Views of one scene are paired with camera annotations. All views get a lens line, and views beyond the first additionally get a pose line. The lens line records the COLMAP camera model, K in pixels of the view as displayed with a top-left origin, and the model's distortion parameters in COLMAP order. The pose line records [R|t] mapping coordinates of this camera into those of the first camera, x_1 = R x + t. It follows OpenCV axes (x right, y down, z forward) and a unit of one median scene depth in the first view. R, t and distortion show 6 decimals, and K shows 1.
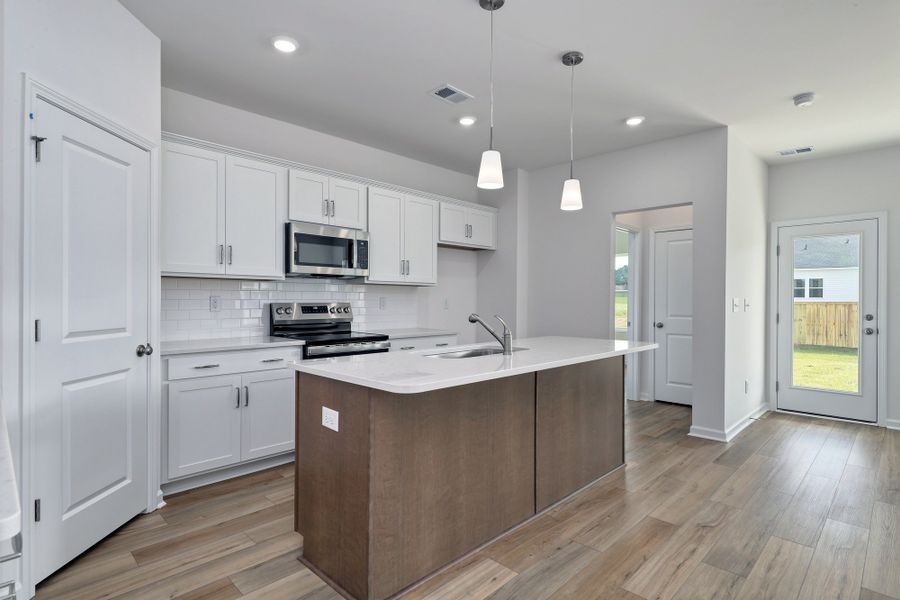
lens RADIAL K [[461.8, 0, 442.2], [0, 461.8, 300.9], [0, 0, 1]] dist [0.004382, -0.001947]
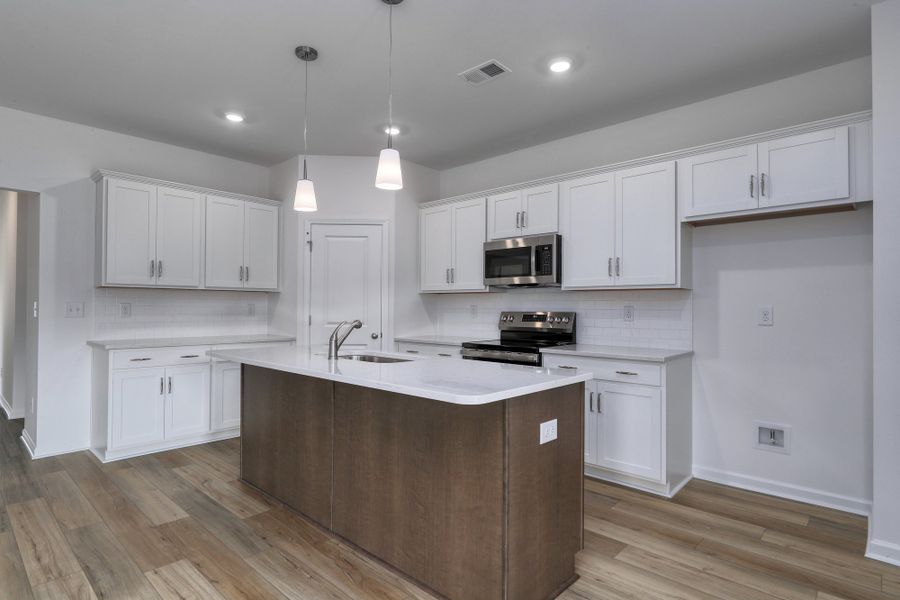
lens RADIAL K [[461.8, 0, 446.0], [0, 461.8, 301.3], [0, 0, 1]] dist [0.004382, -0.001947]
pose [[0.042717, -0.020035, -0.998886, 0.903962], [-0.007854, 0.999761, -0.020389, 0.004742], [0.999056, 0.008716, 0.042550, 0.917883]]
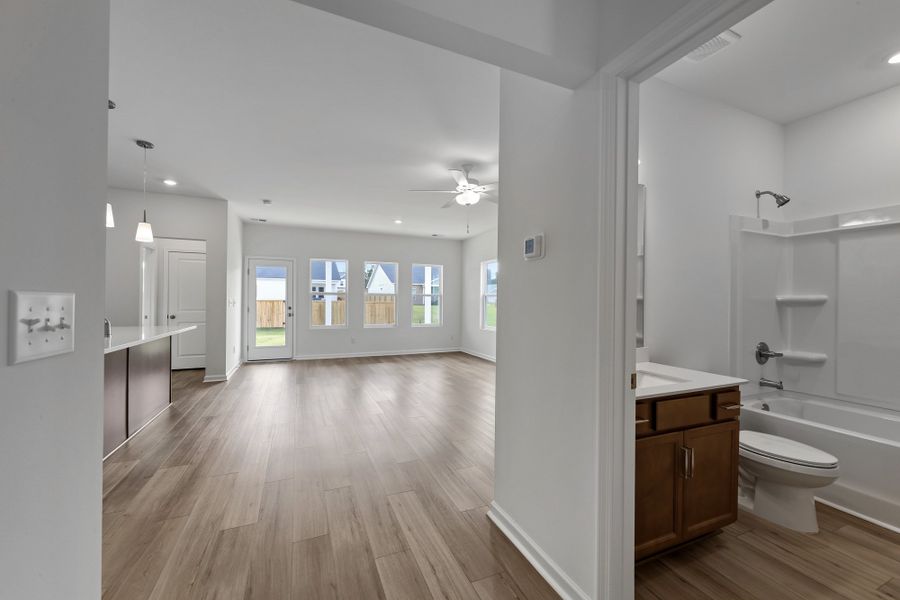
lens RADIAL K [[358.8, 0, 452.1], [0, 358.8, 301.7], [0, 0, 1]] dist [0.003416, 0.000223]
pose [[0.368172, -0.004204, 0.929748, -0.397875], [-0.002397, 0.999982, 0.005471, -0.004561], [-0.929755, -0.004243, 0.368155, -0.348488]]
